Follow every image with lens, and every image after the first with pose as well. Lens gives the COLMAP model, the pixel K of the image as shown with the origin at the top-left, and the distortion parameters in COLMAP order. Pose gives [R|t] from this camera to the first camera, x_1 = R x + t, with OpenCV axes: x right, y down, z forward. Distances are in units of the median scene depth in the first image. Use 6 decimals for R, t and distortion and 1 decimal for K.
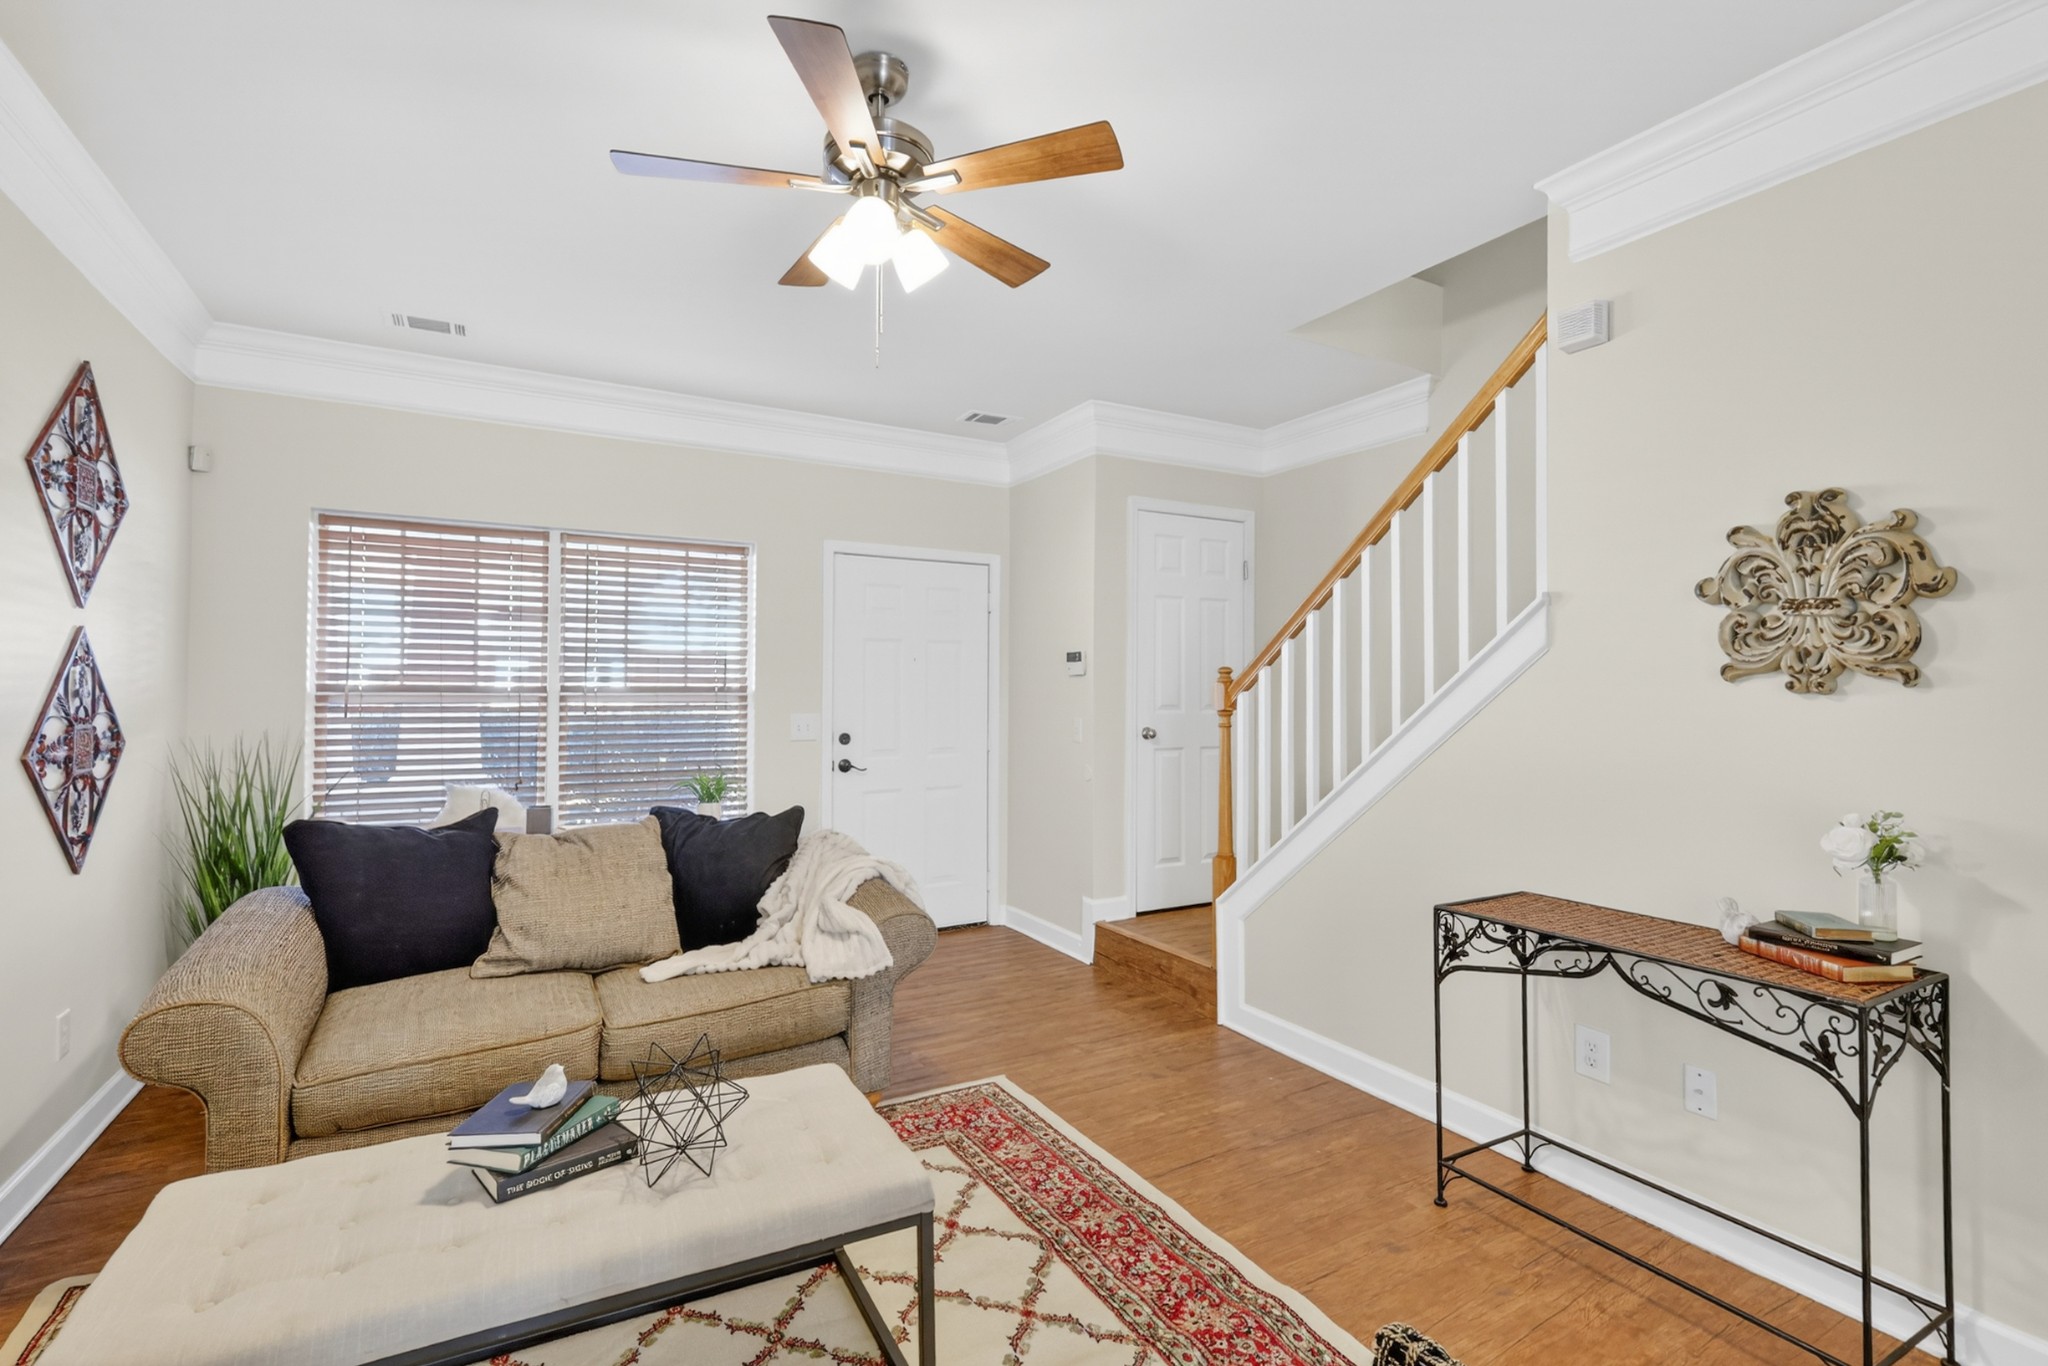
lens RADIAL K [[902.6, 0, 1013.7], [0, 902.6, 680.1], [0, 0, 1]] dist [0.001418, 0.000743]
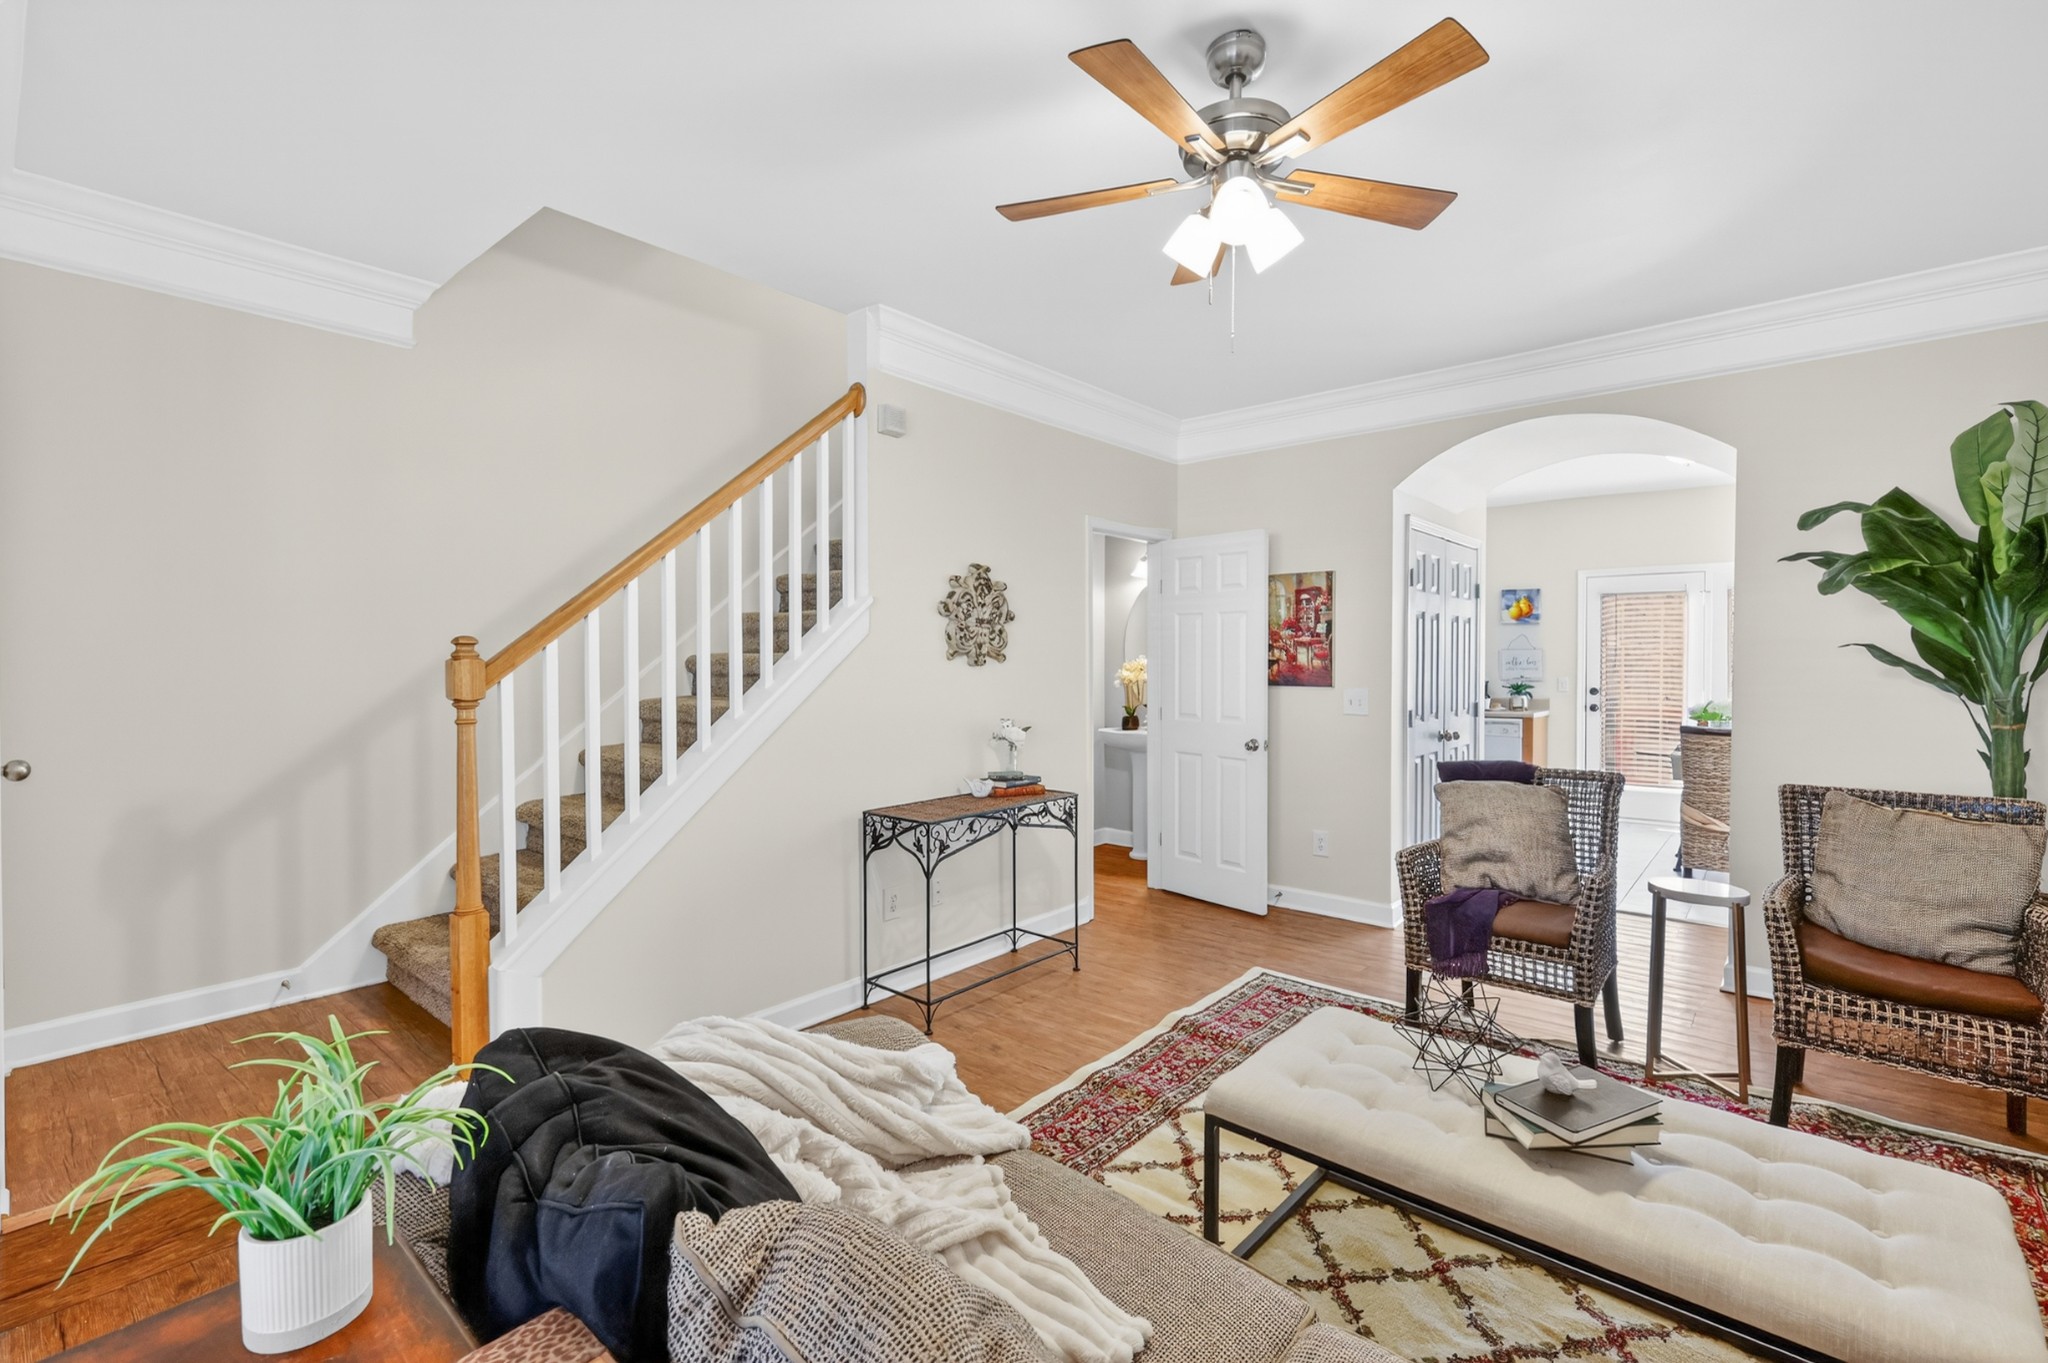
lens RADIAL K [[902.6, 0, 1016.8], [0, 902.6, 670.0], [0, 0, 1]] dist [0.001418, 0.000743]
pose [[-0.337839, -0.020661, 0.940977, -1.053200], [-0.009307, 0.999783, 0.018611, -0.012984], [-0.941158, -0.002470, -0.337958, 1.605160]]
